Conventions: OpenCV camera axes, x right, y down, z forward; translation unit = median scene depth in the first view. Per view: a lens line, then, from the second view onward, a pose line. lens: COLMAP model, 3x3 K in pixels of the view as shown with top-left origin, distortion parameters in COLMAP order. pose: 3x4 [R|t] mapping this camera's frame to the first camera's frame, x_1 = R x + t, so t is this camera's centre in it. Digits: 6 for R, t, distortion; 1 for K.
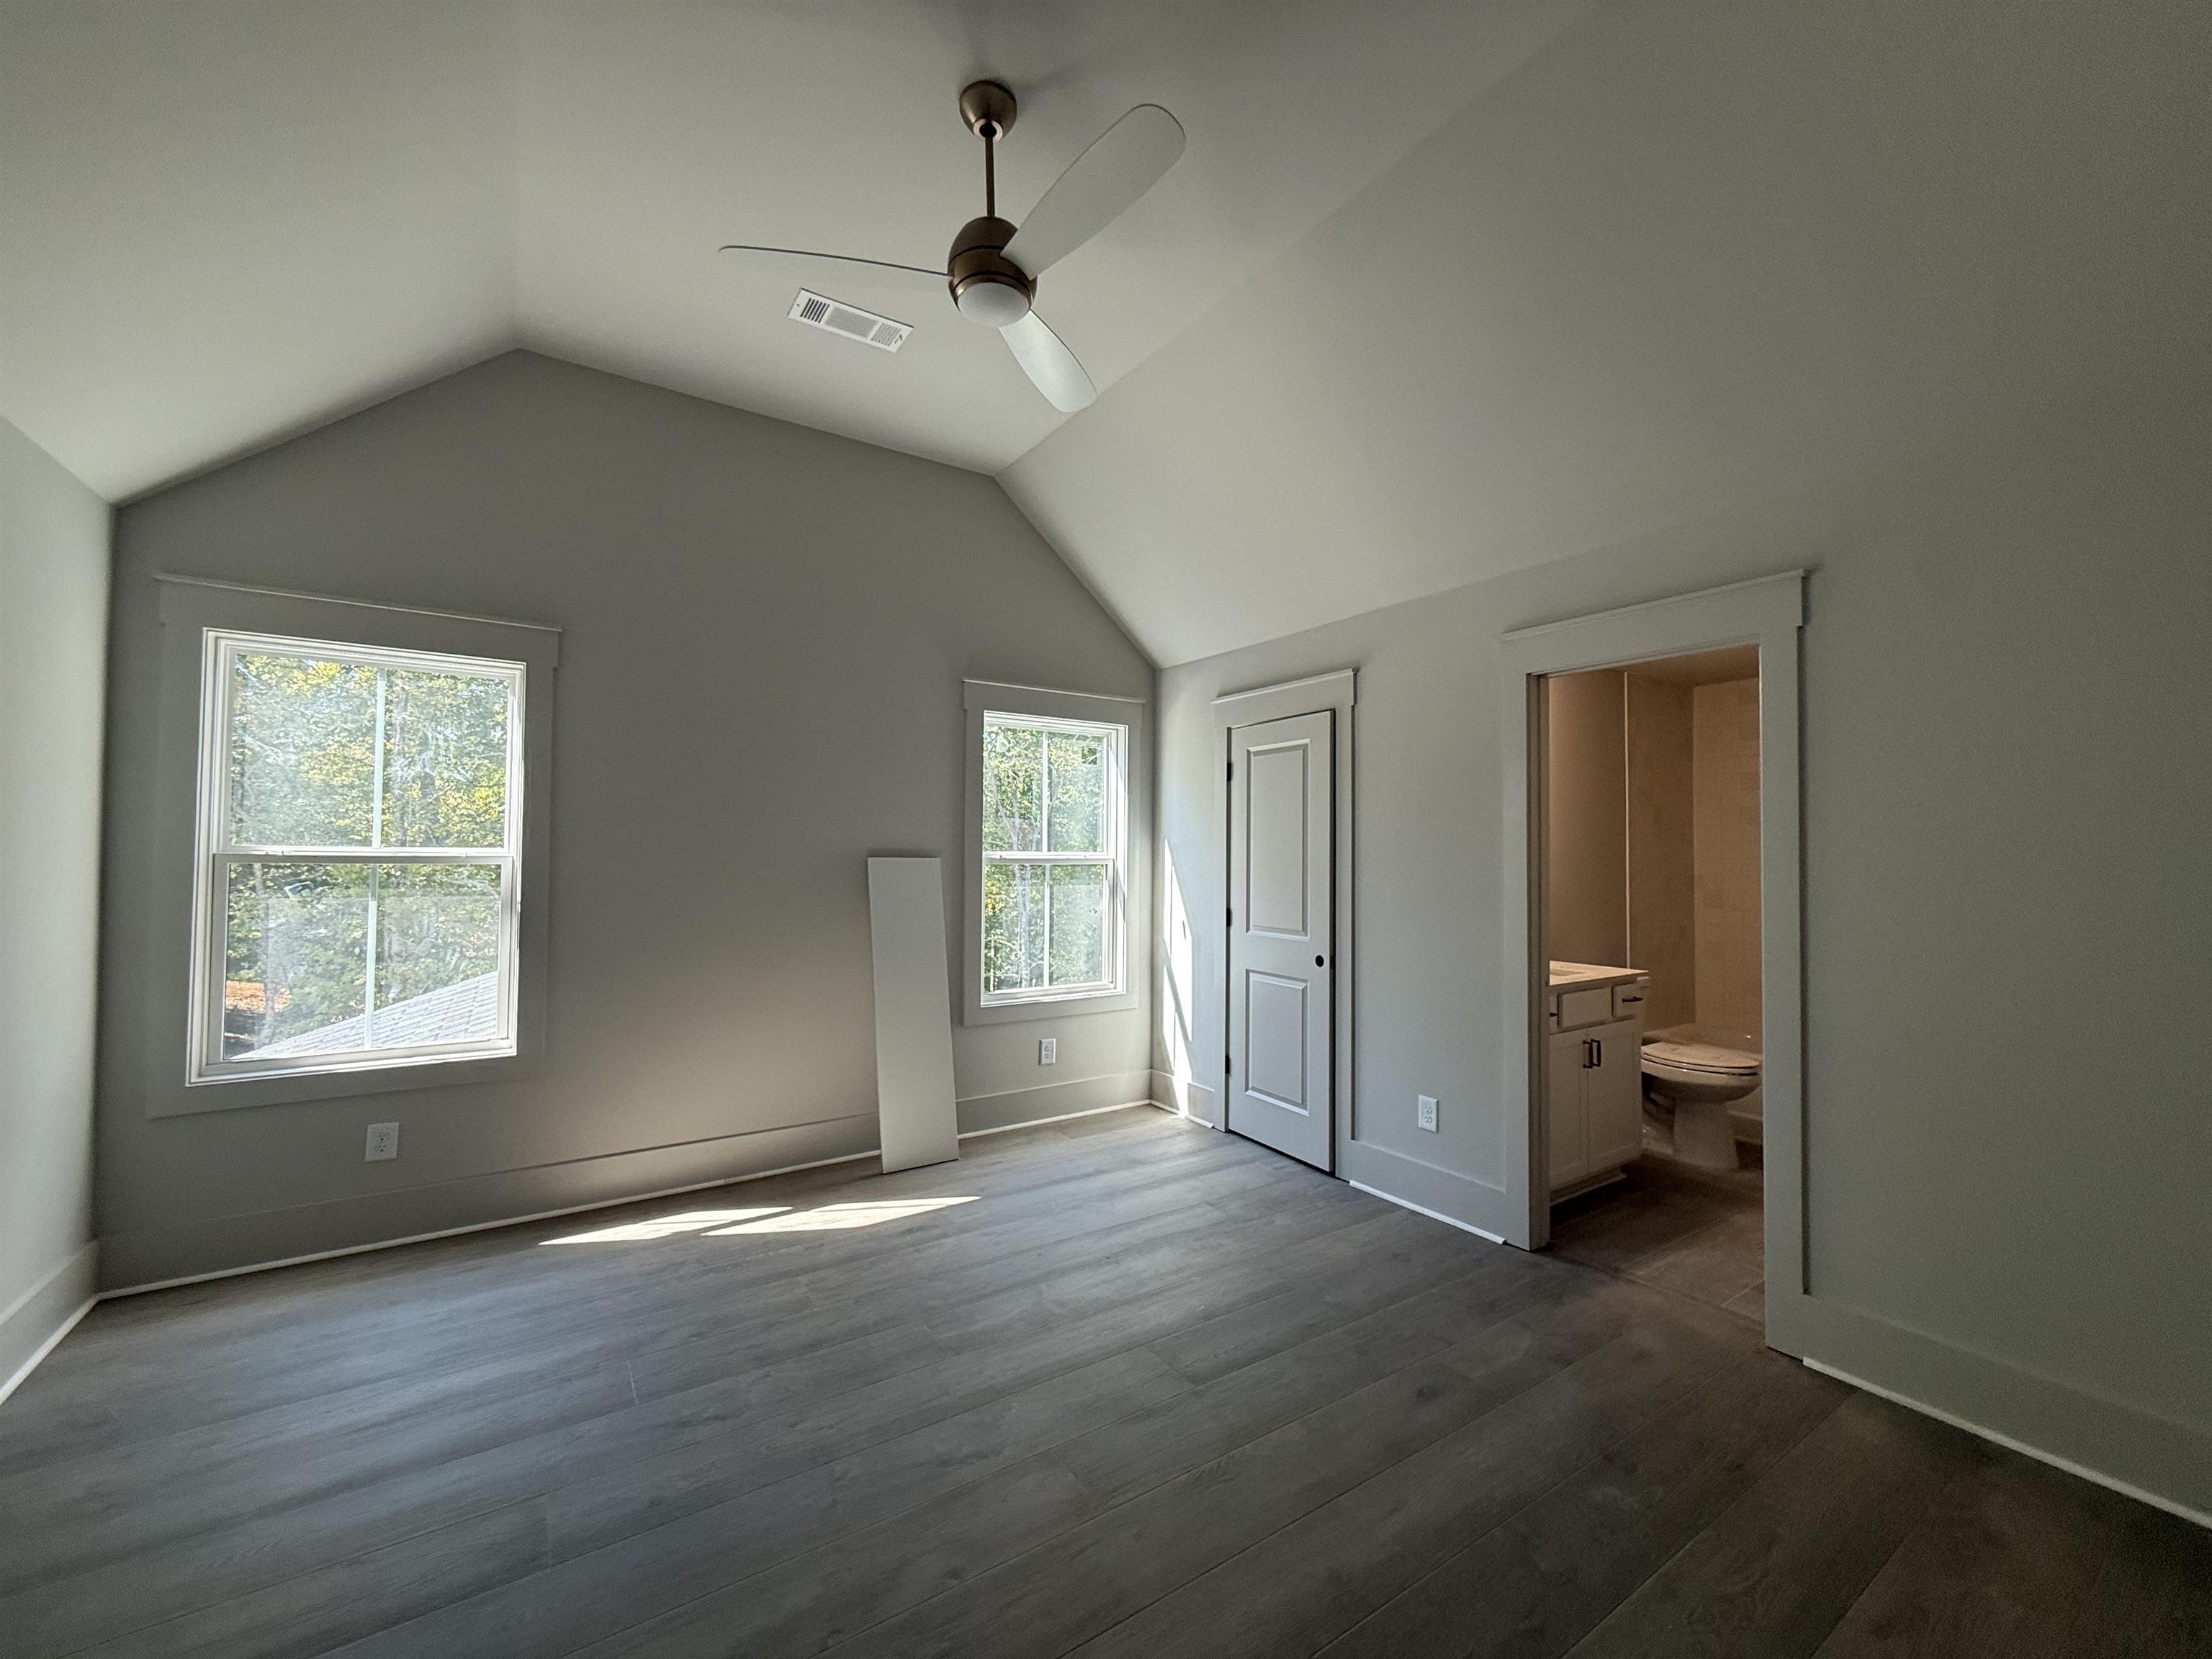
lens RADIAL K [[881.0, 0, 1106.3], [0, 881.0, 829.7], [0, 0, 1]] dist [-0.001976, 0.000571]
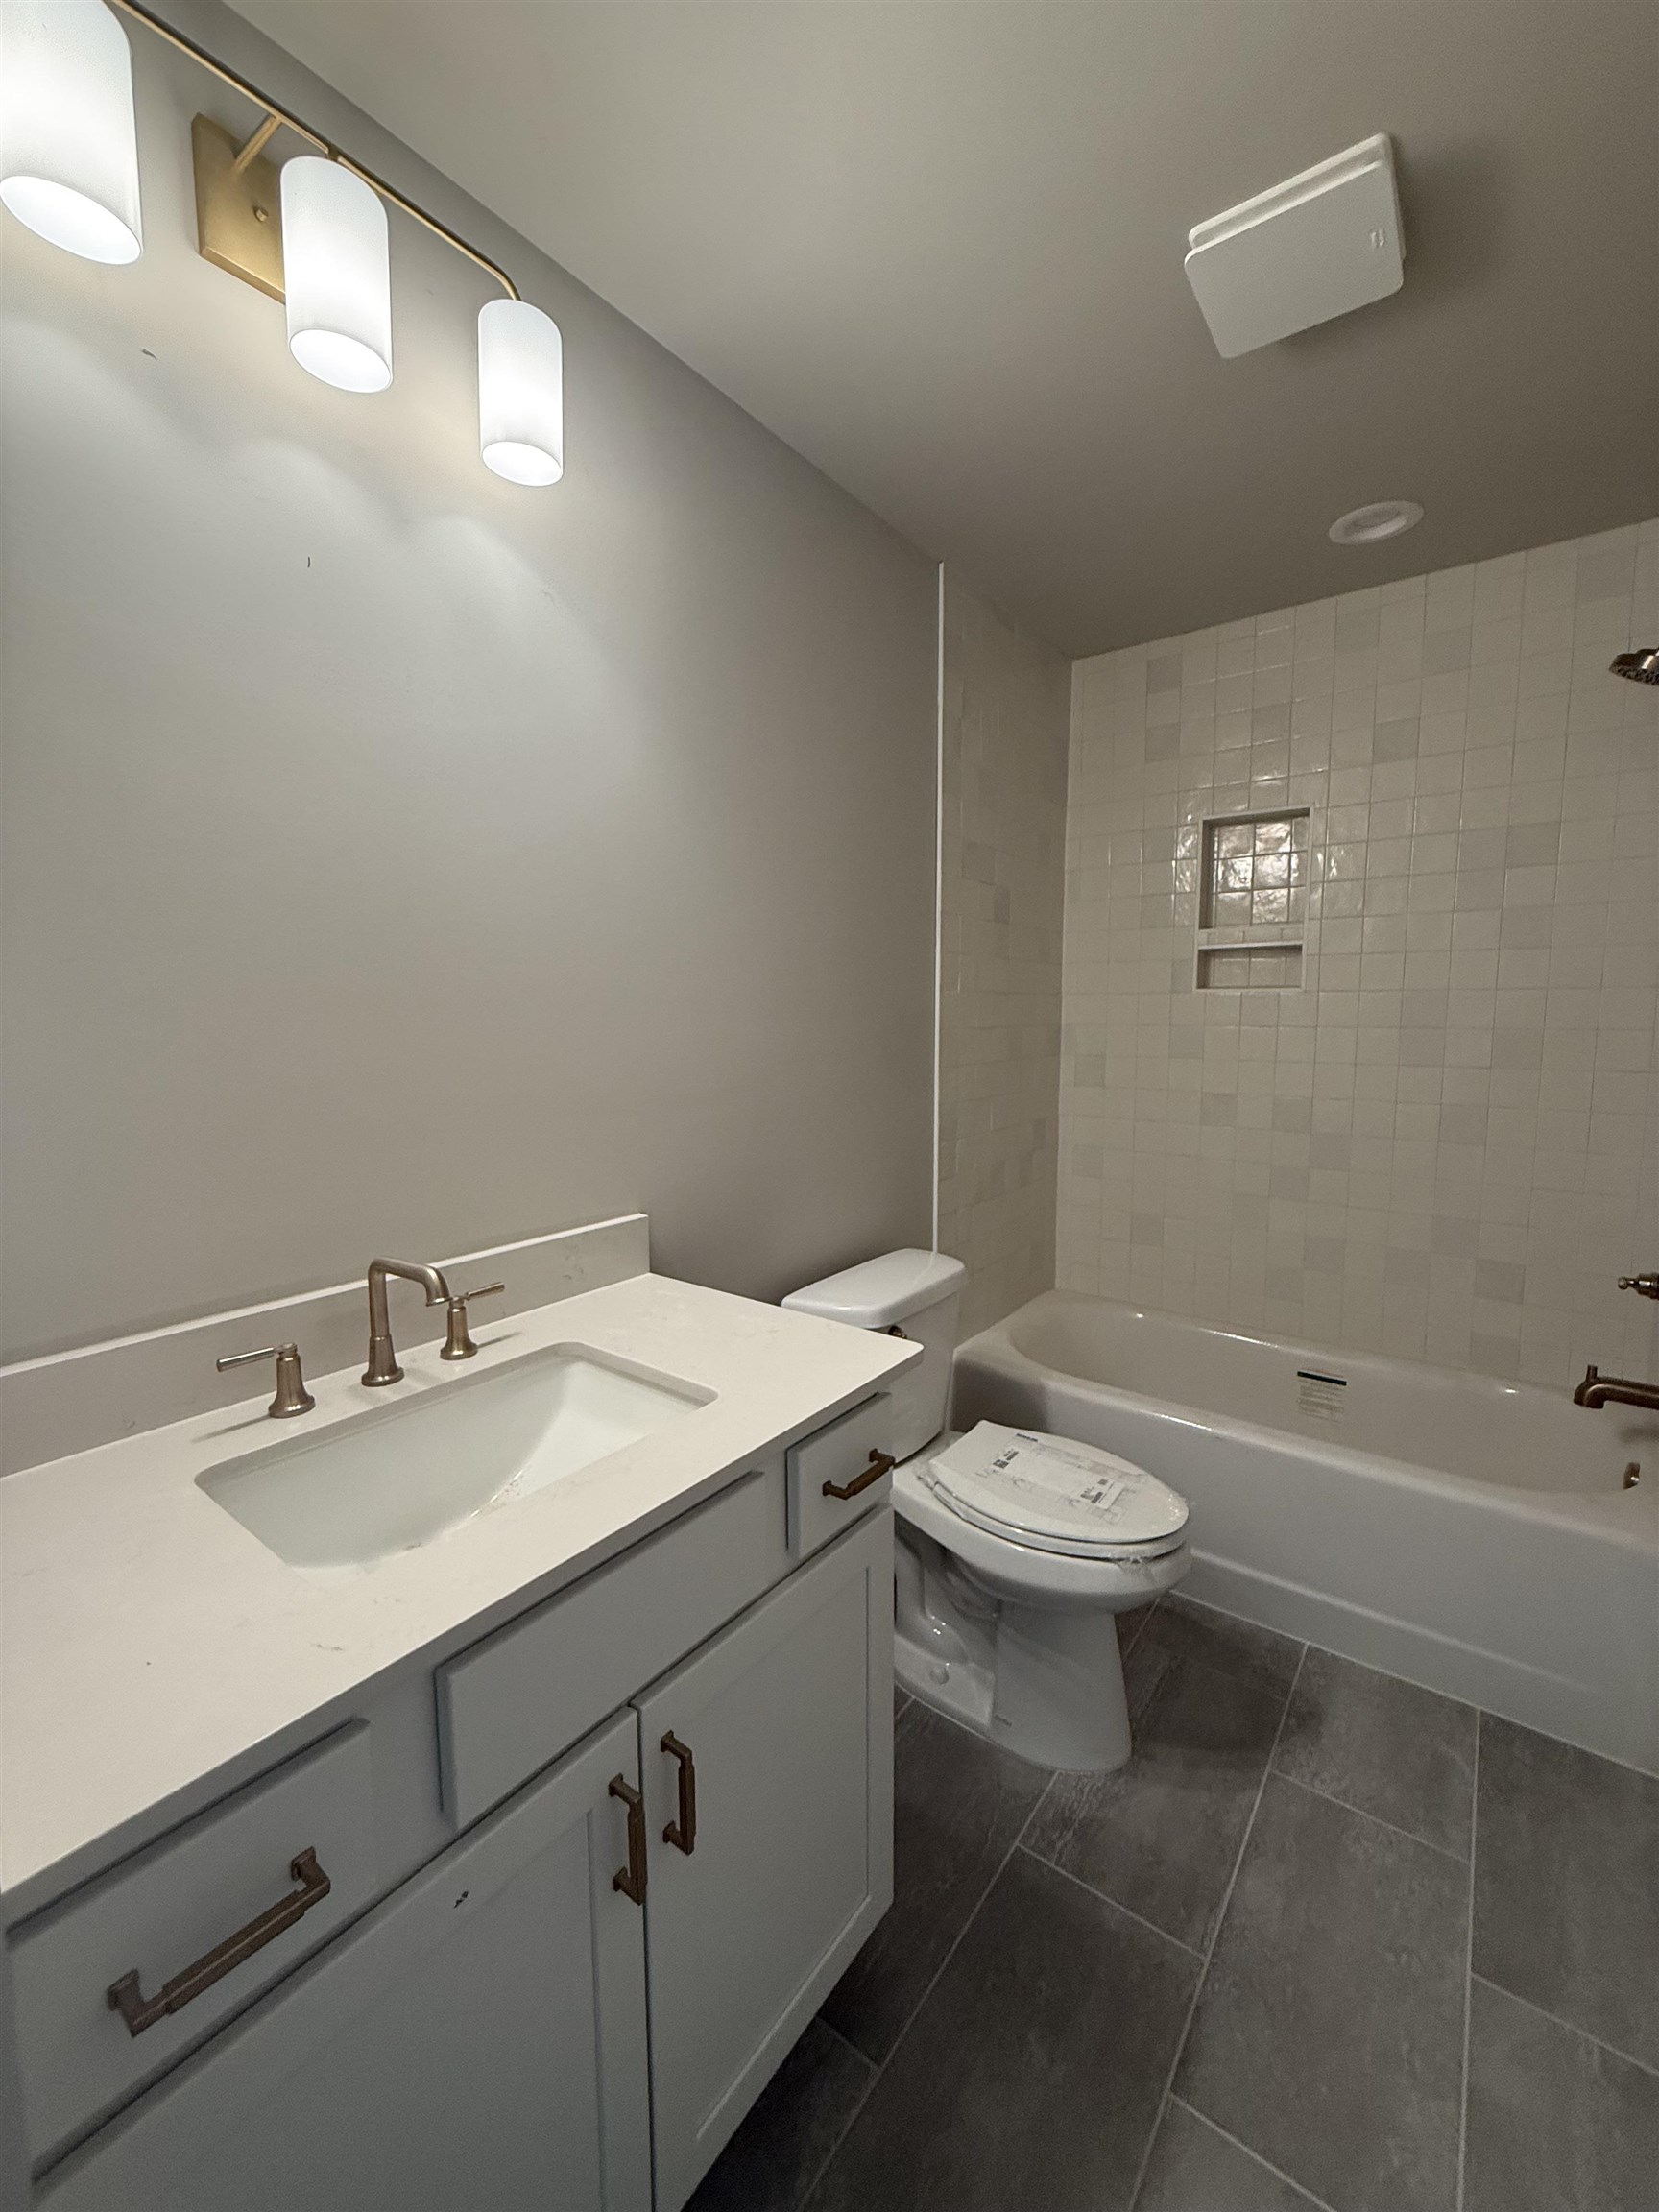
lens RADIAL K [[881.0, 0, 837.6], [0, 881.0, 1100.7], [0, 0, 1]] dist [-0.001976, 0.000571]
pose [[0.942571, -0.044924, 0.330970, 0.379960], [-0.000064, 0.990889, 0.134680, 0.026704], [-0.334005, -0.126966, 0.933981, 0.567966]]
